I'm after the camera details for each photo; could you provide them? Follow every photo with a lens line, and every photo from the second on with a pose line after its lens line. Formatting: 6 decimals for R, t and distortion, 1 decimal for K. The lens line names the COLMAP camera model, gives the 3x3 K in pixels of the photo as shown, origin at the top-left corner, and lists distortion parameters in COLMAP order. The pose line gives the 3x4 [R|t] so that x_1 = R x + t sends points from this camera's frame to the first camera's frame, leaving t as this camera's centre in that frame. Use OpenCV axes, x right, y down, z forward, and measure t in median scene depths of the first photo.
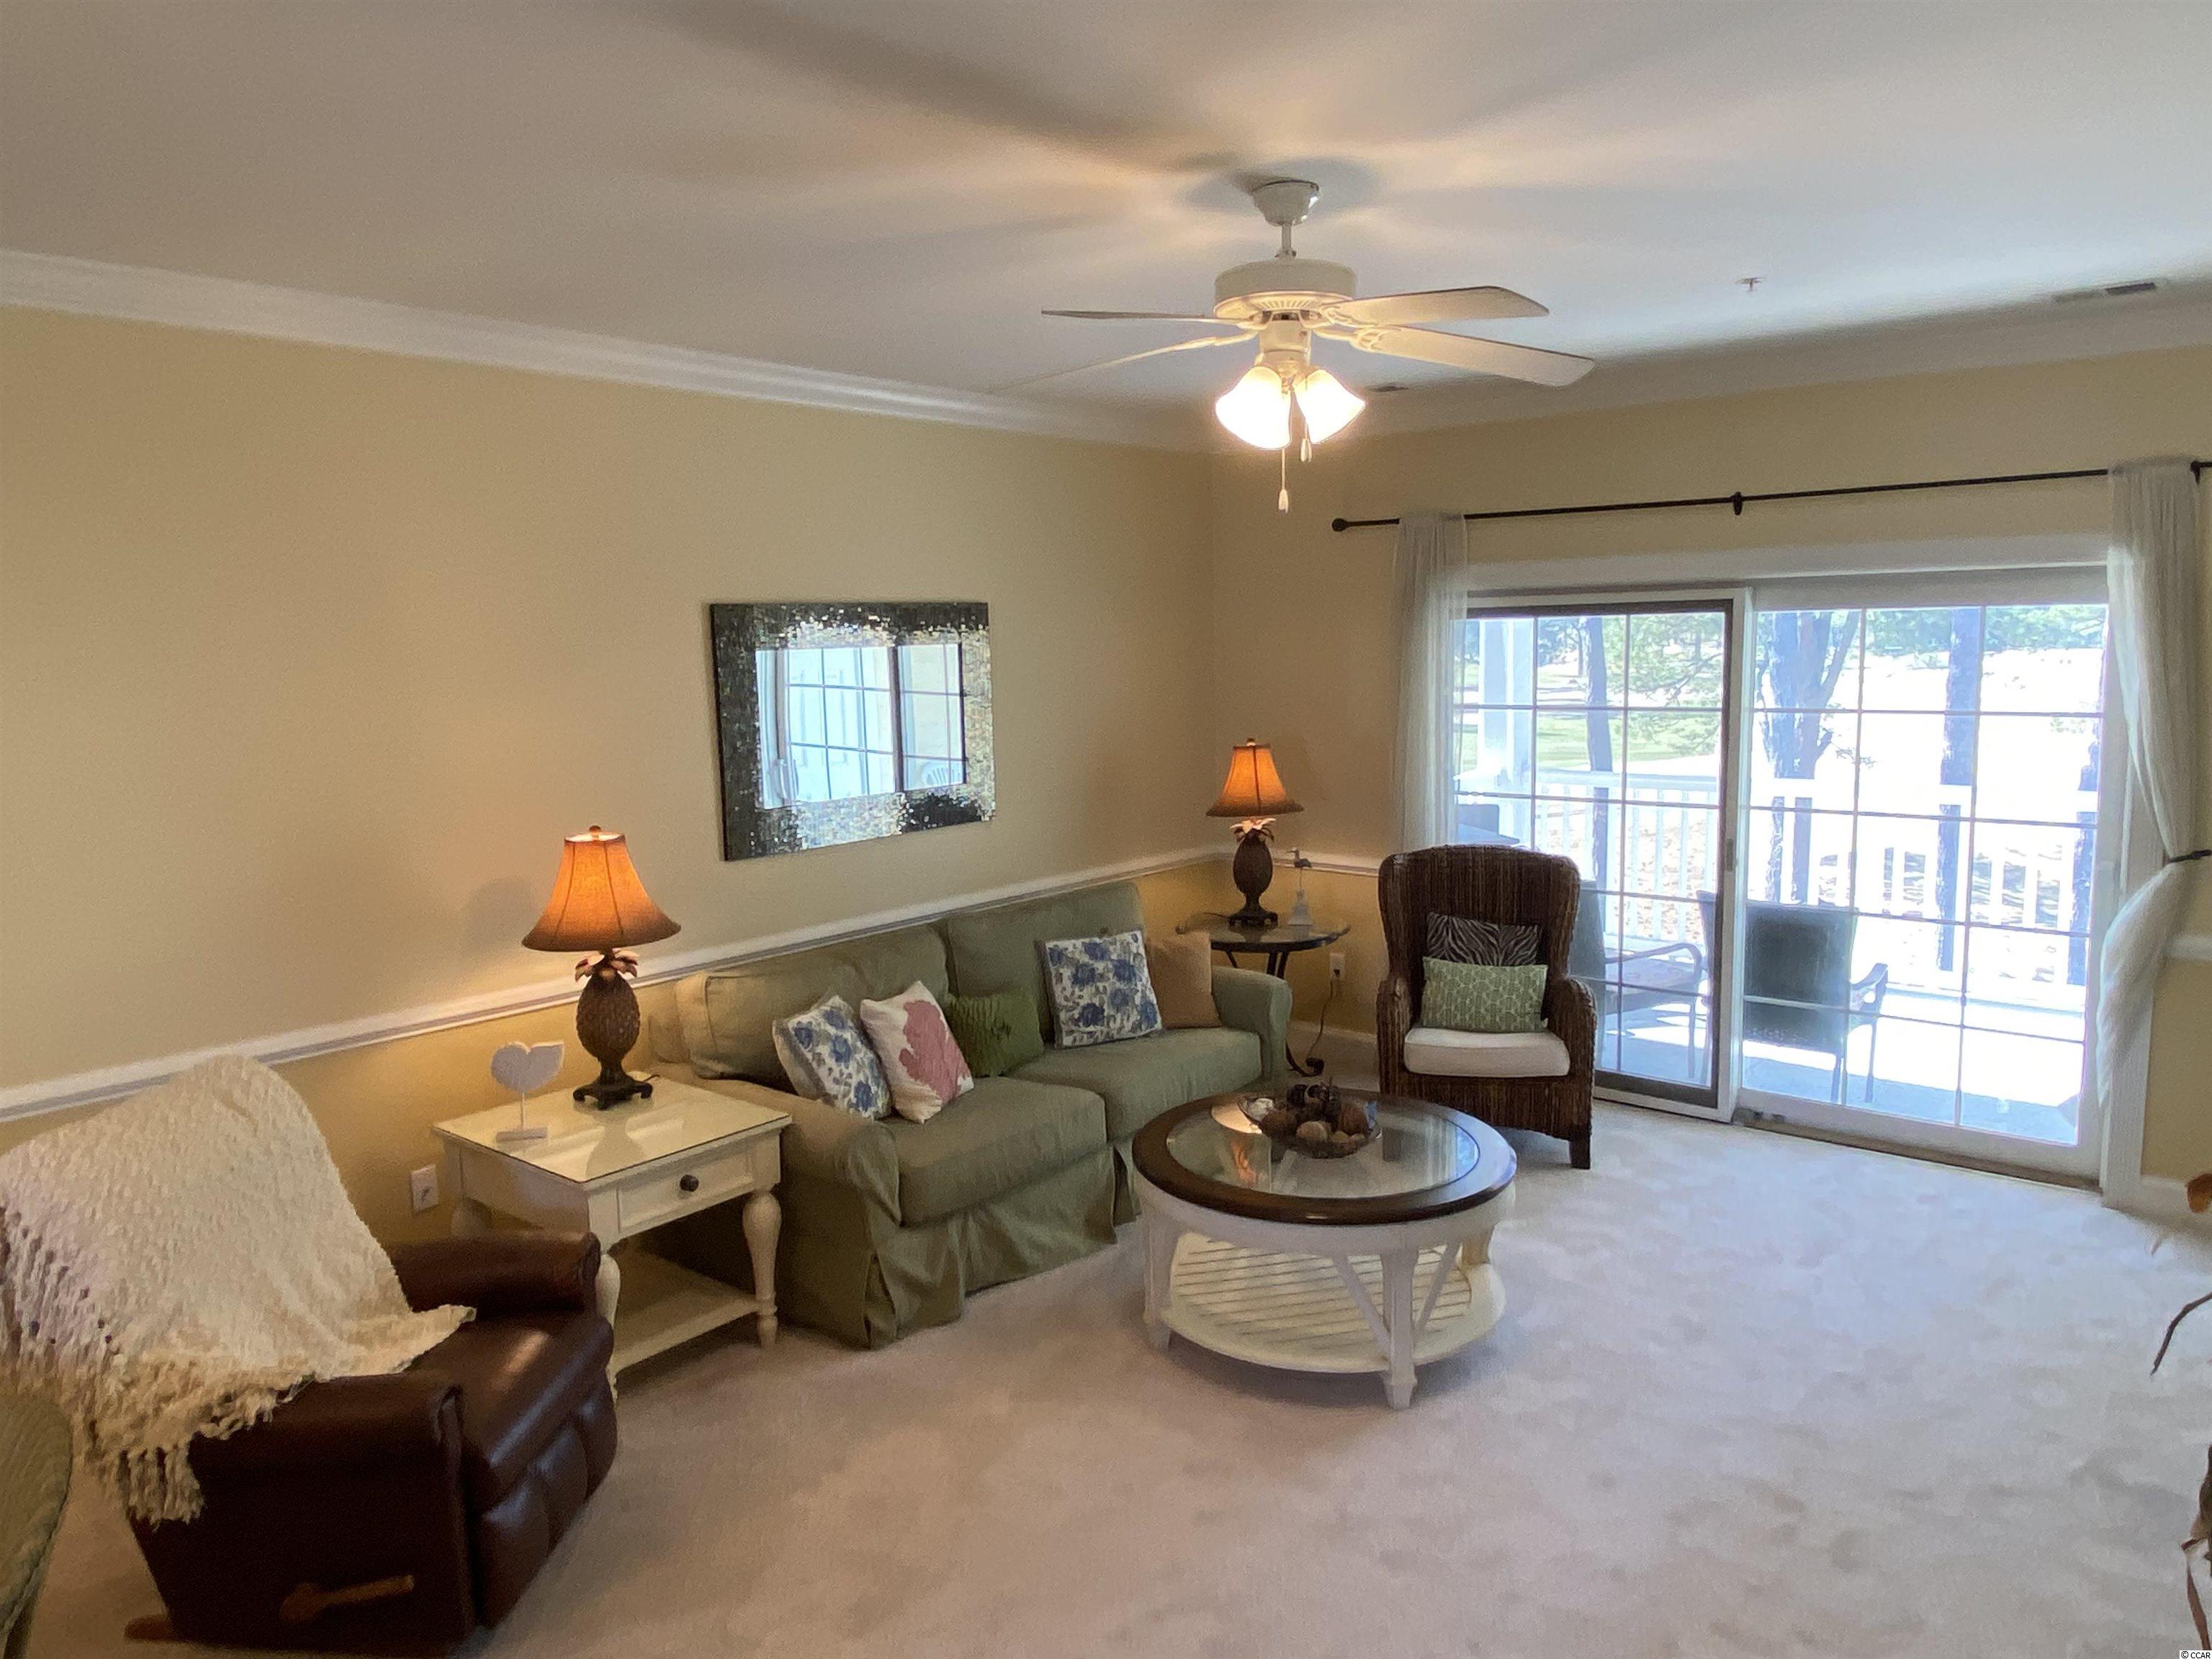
lens RADIAL K [[1517.2, 0, 1114.6], [0, 1517.2, 839.5], [0, 0, 1]] dist [0.058605, -0.071534]
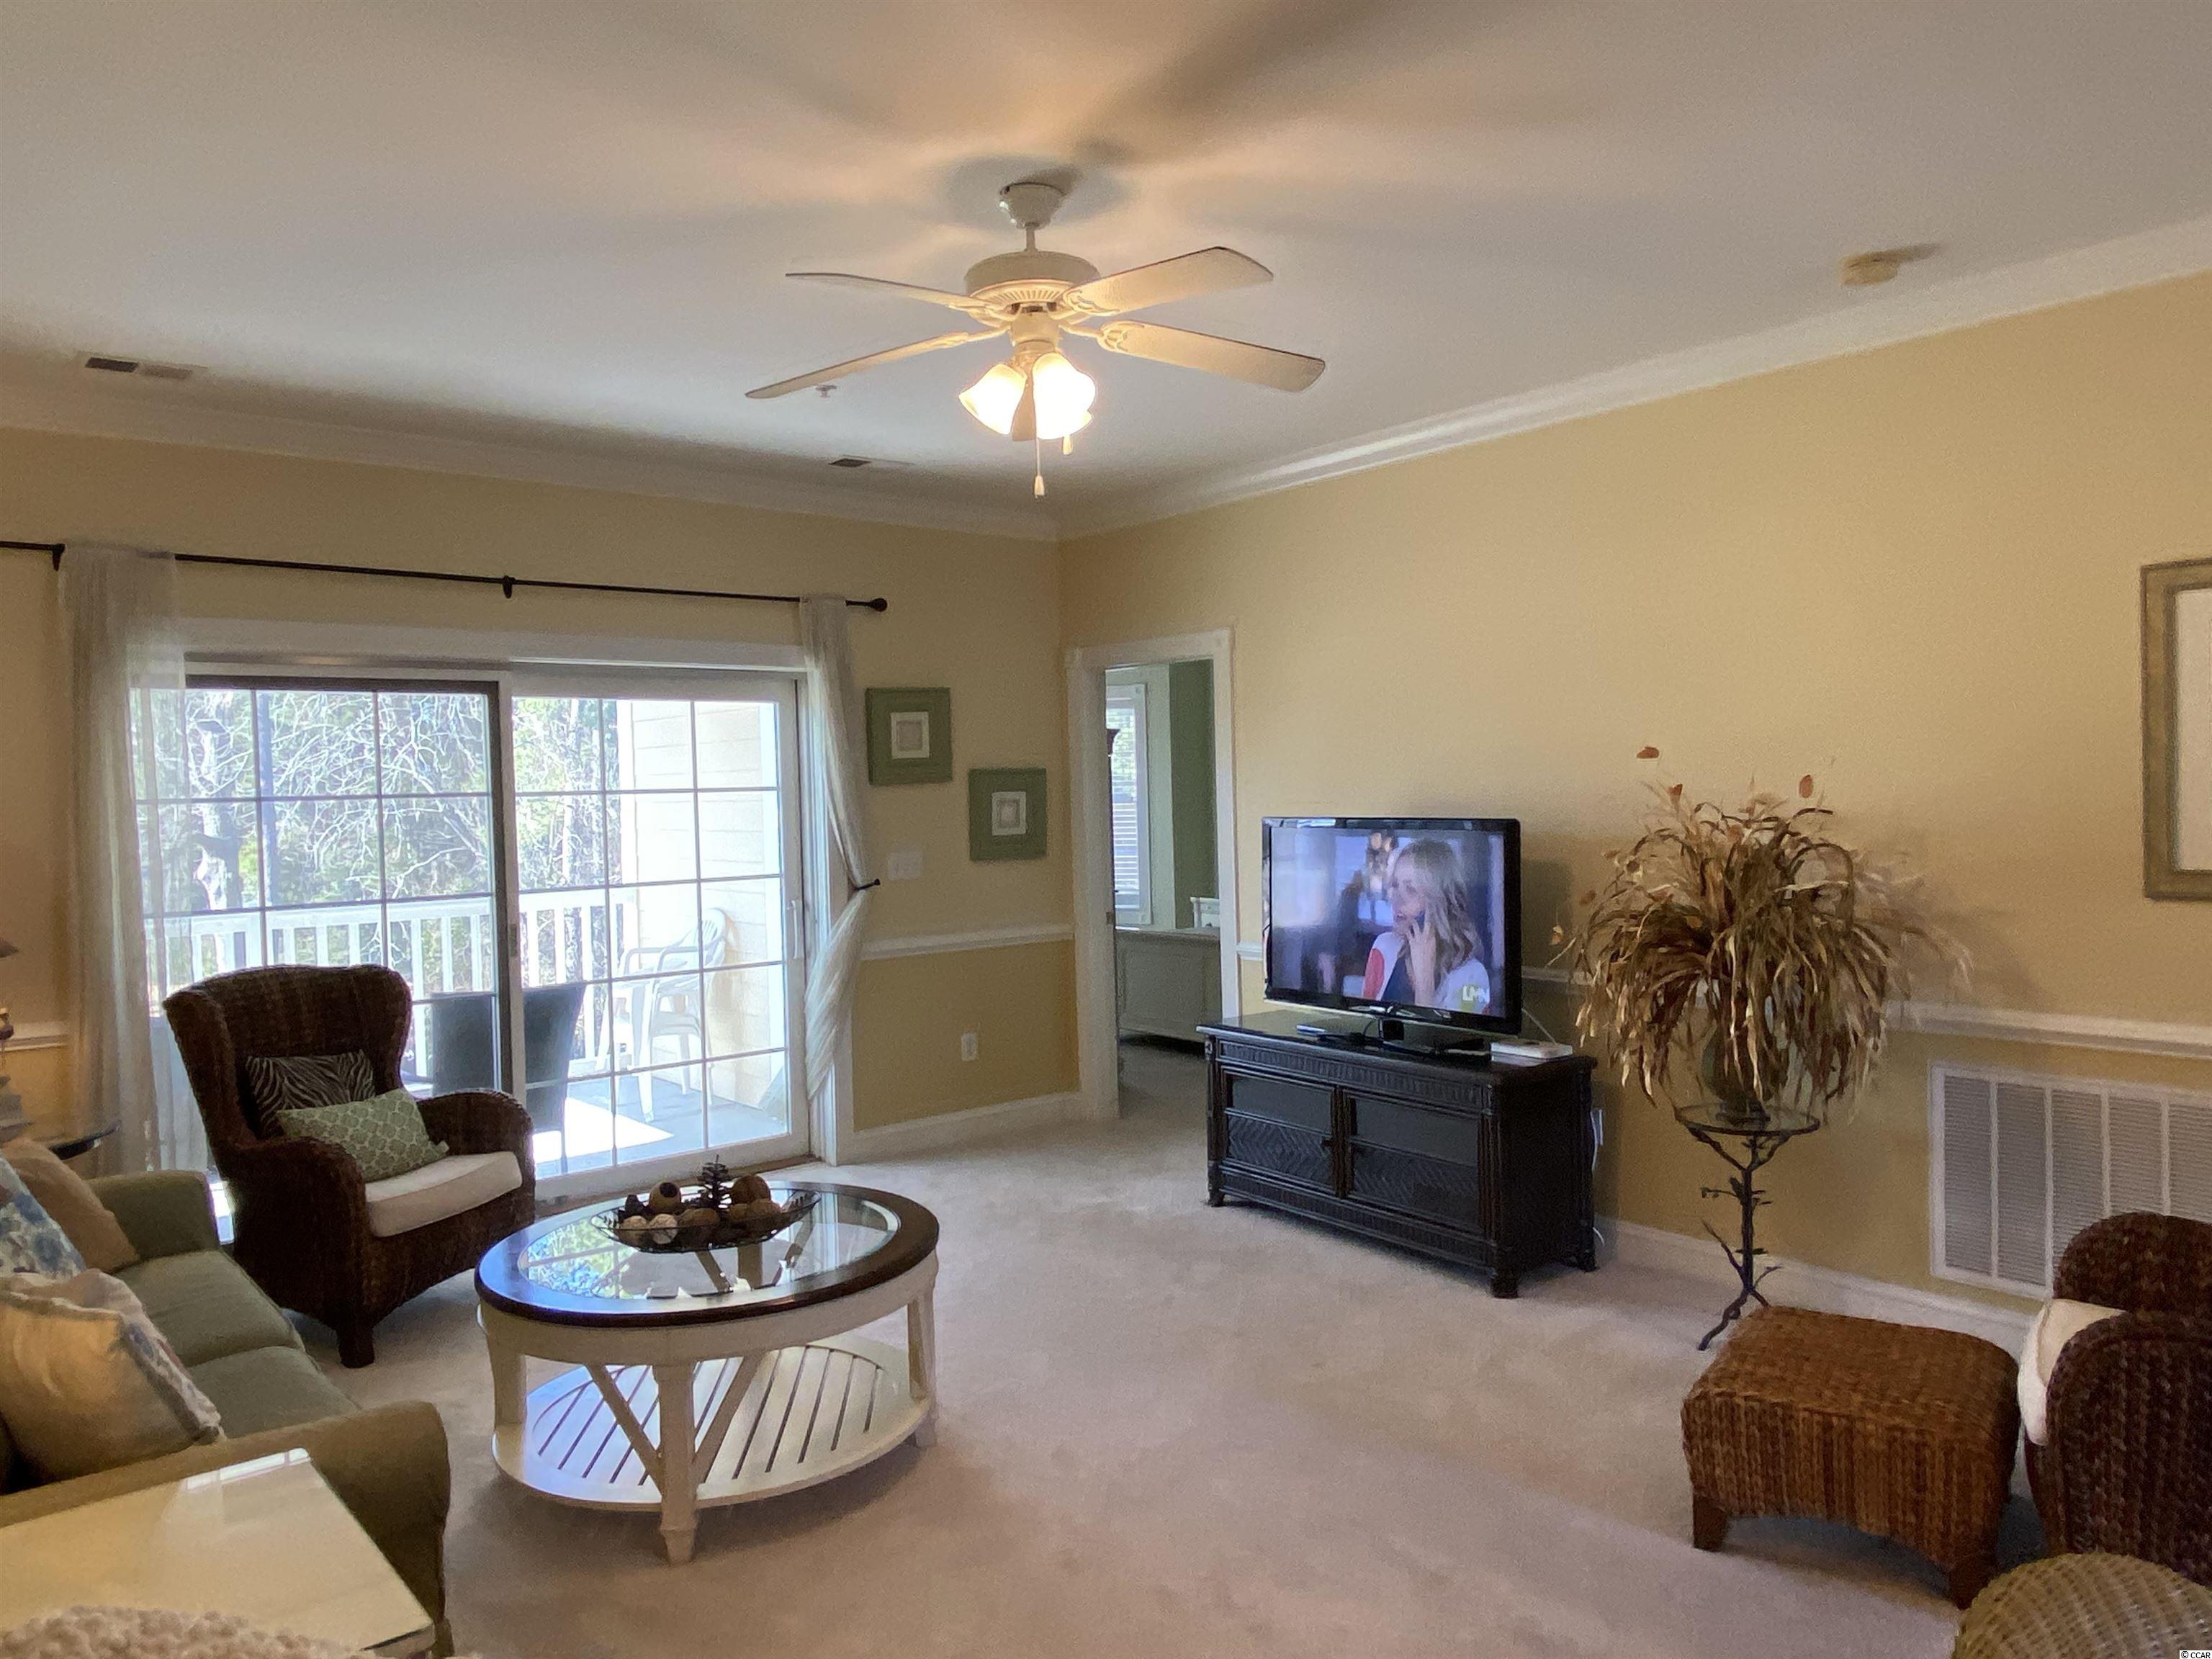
lens RADIAL K [[1523.1, 0, 1115.4], [0, 1523.1, 835.4], [0, 0, 1]] dist [0.021513, -0.001222]
pose [[0.208376, -0.022660, 0.977786, -0.562099], [0.158686, 0.987269, -0.010937, 0.018113], [-0.965090, 0.157440, 0.209319, 0.491290]]
